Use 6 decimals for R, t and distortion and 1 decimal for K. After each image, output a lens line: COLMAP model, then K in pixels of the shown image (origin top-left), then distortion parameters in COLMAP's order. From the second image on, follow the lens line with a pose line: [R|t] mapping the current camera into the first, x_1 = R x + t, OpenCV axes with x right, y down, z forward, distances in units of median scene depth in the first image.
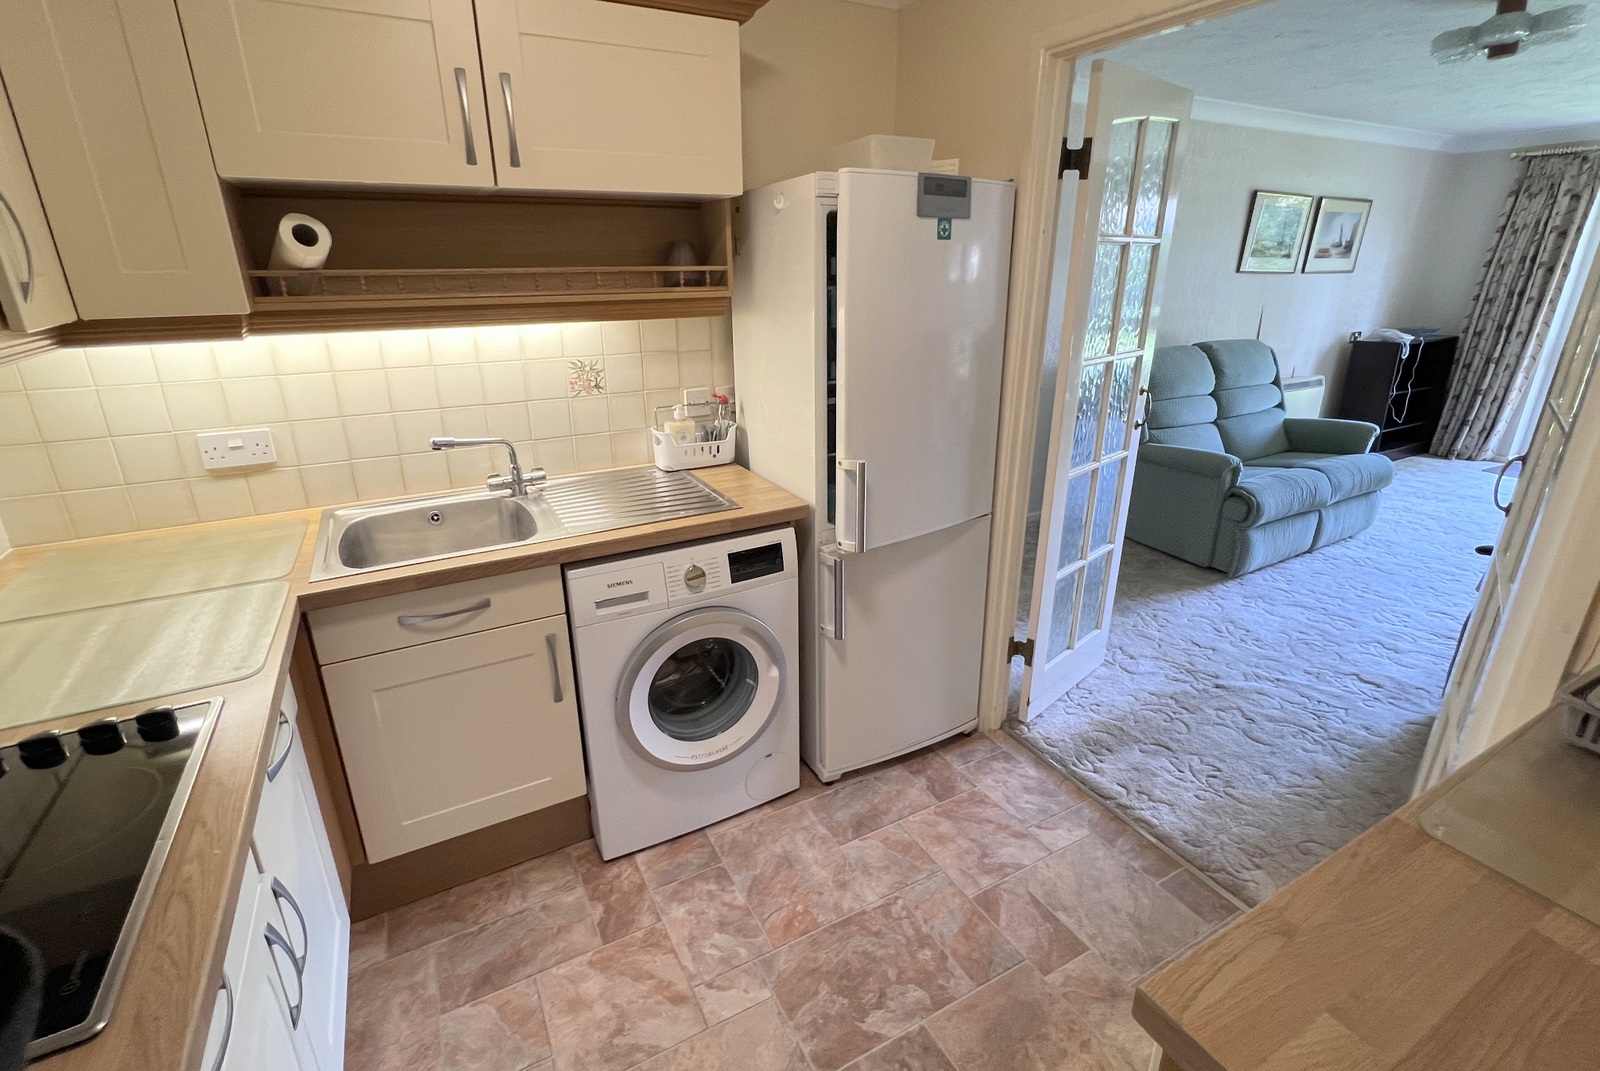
lens RADIAL K [[734.1, 0, 800.0], [0, 734.1, 535.5], [0, 0, 1]] dist [-0.002341, -0.000121]
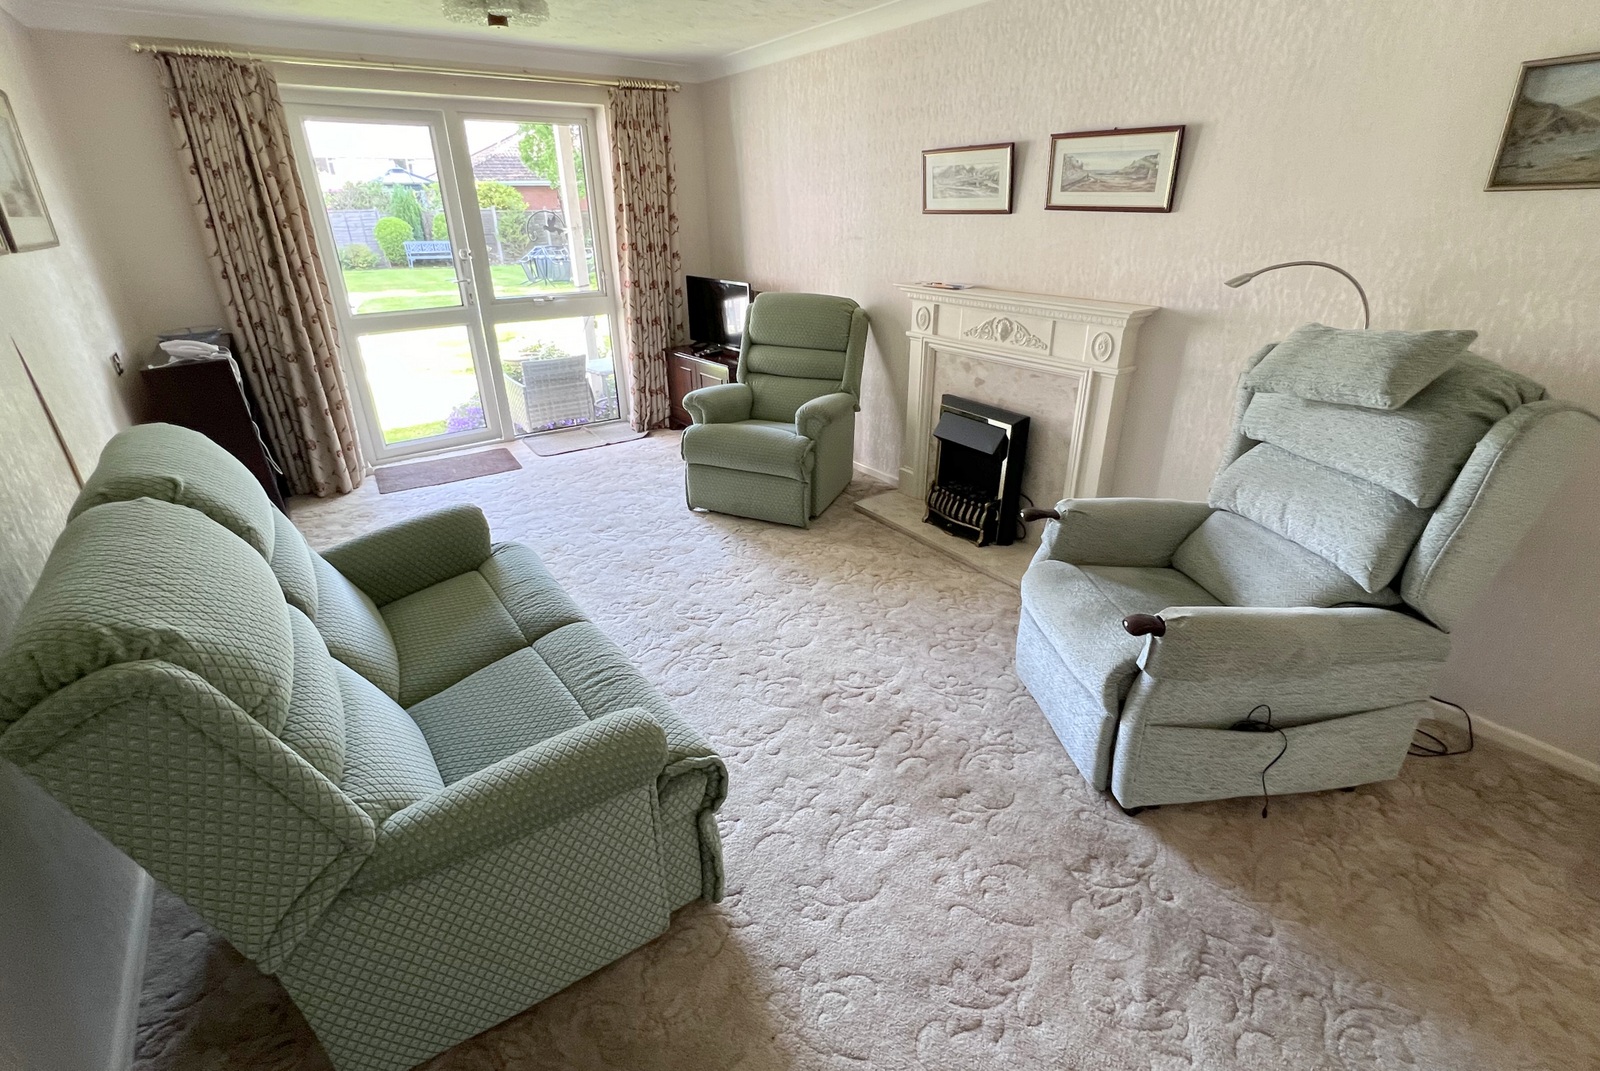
lens RADIAL K [[734.1, 0, 800.0], [0, 734.1, 535.5], [0, 0, 1]] dist [-0.002341, -0.000121]
pose [[-0.102693, -0.399260, 0.911068, 0.472870], [0.359641, 0.839048, 0.408236, -0.591861], [-0.927423, 0.369580, 0.057426, 1.598579]]
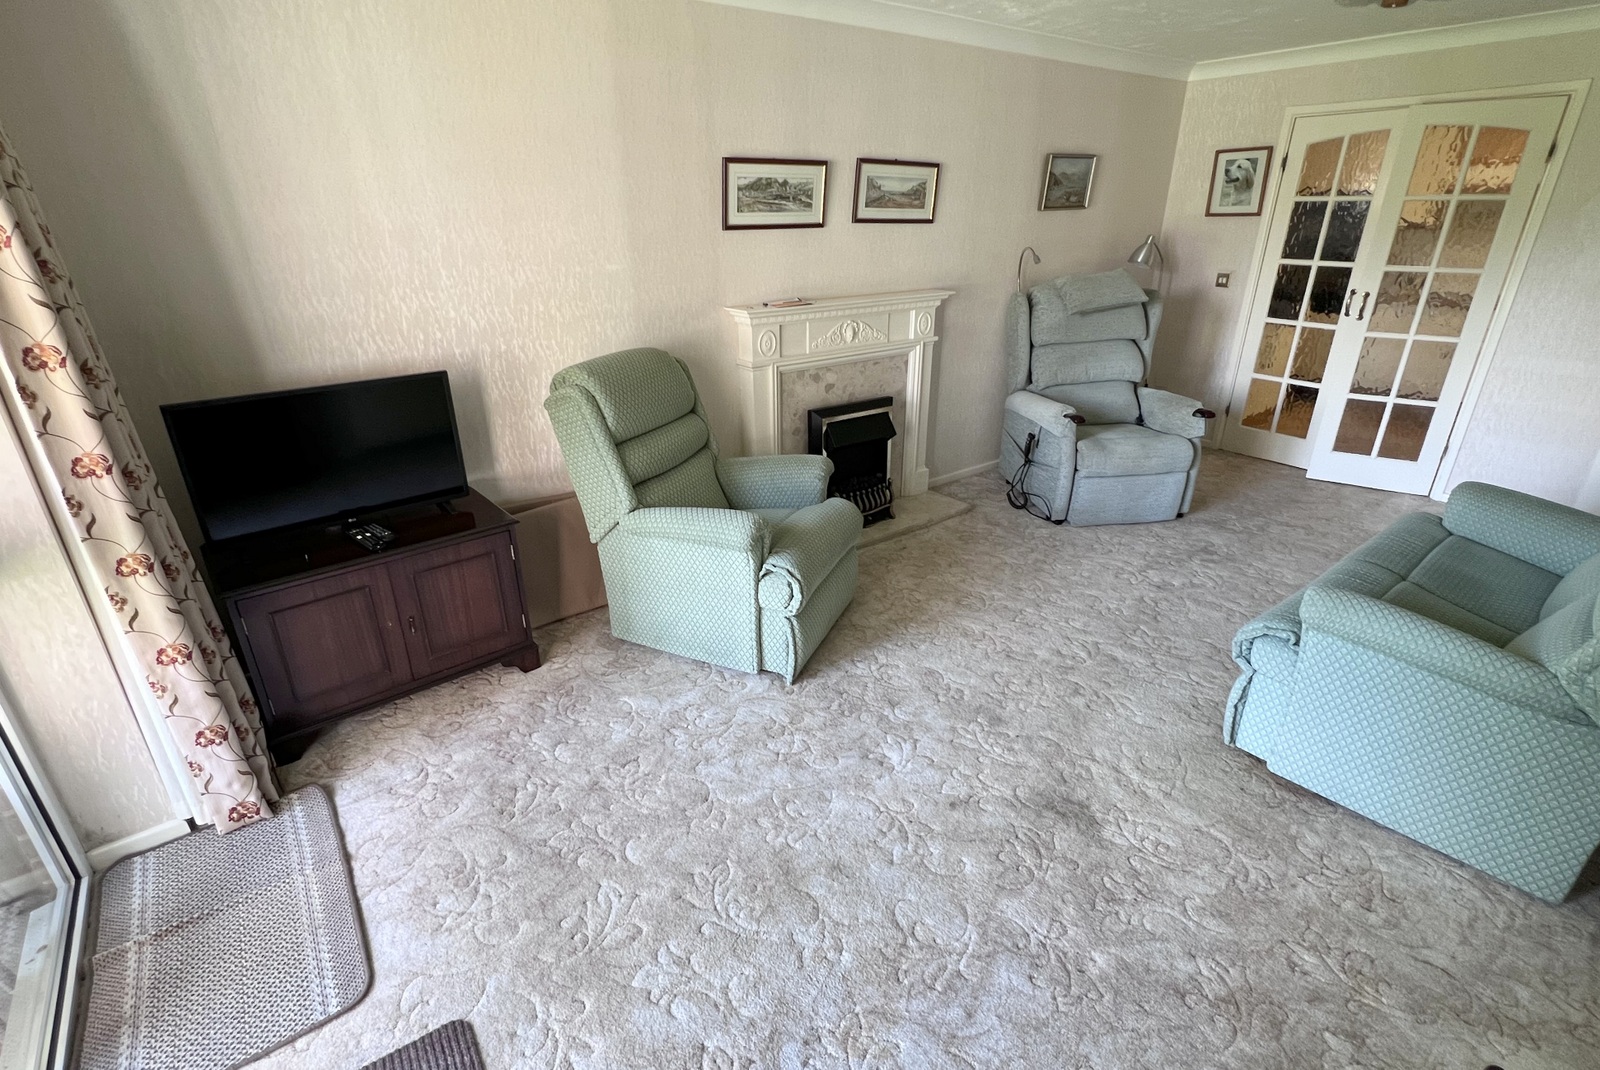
lens RADIAL K [[755.1, 0, 800.0], [0, 755.1, 535.0], [0, 0, 1]] dist [0.001024, 0.000015]
pose [[-0.988549, 0.075924, -0.130406, 2.507930], [-0.035238, 0.724158, 0.688733, -1.052674], [0.146726, 0.685442, -0.713190, 2.742590]]
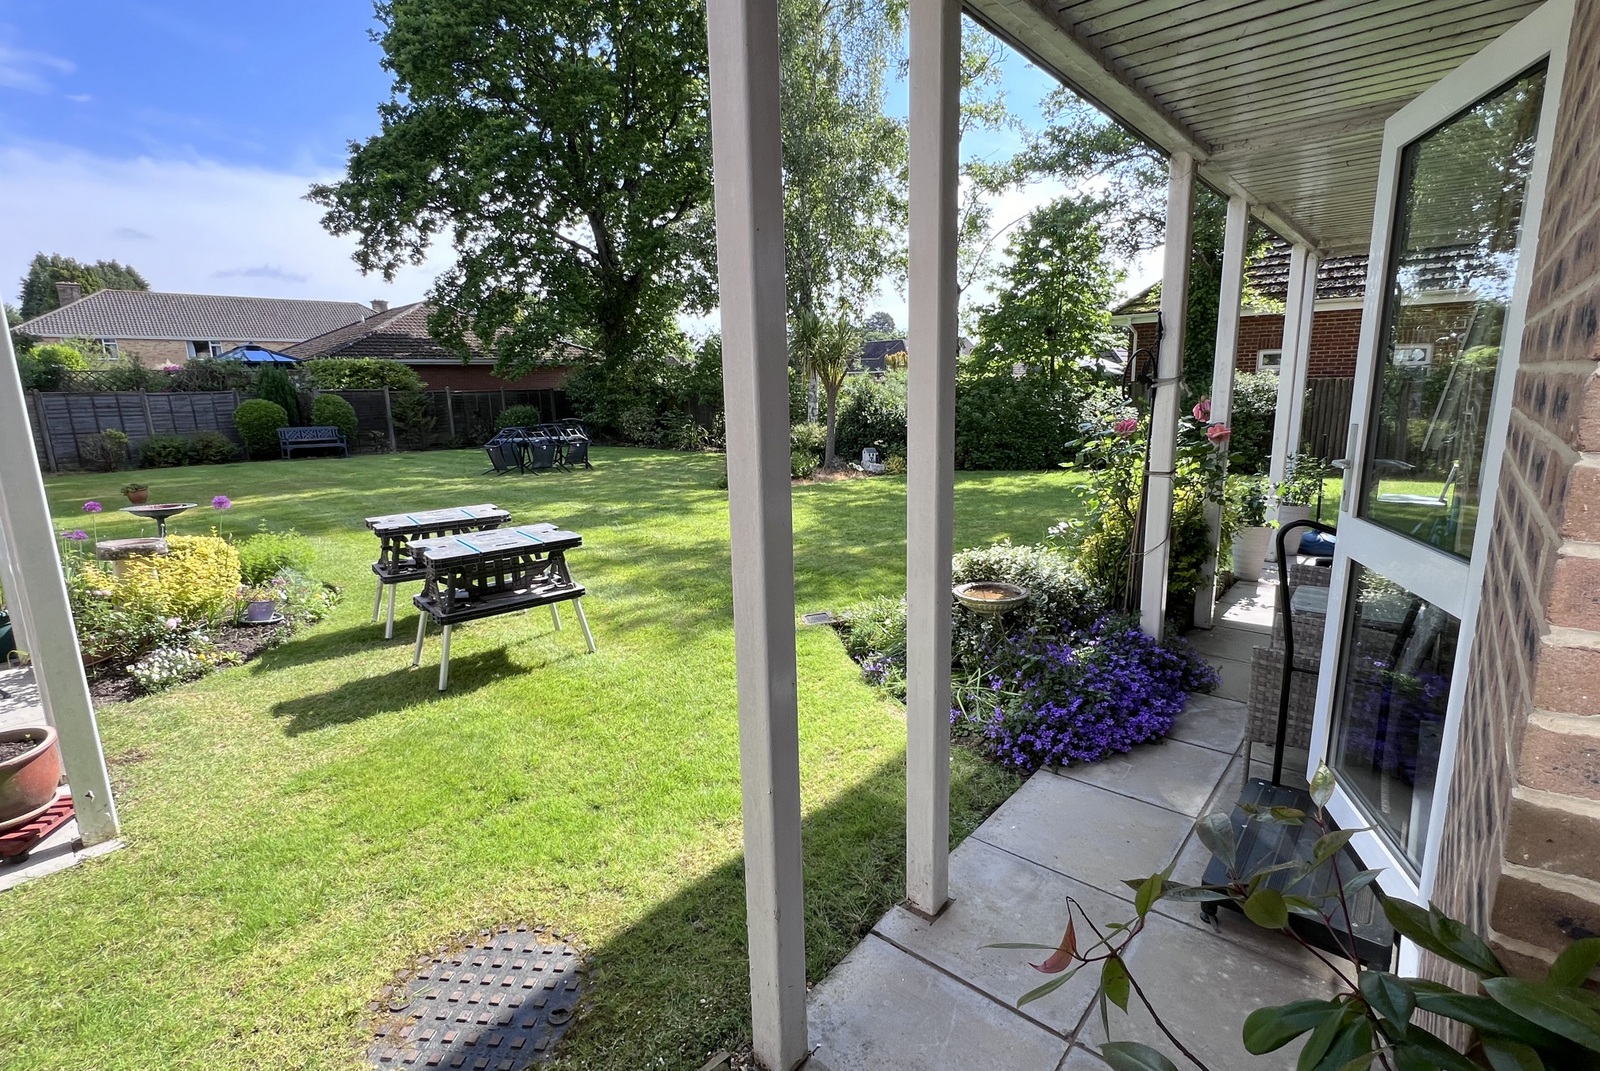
lens RADIAL K [[744.6, 0, 800.0], [0, 744.6, 535.5], [0, 0, 1]] dist [-0.000269, -0.000002]
pose [[-0.347873, -0.168338, 0.922305, 2.467887], [0.350254, 0.889185, 0.294401, -1.277677], [-0.869659, 0.425455, -0.250362, 3.605171]]
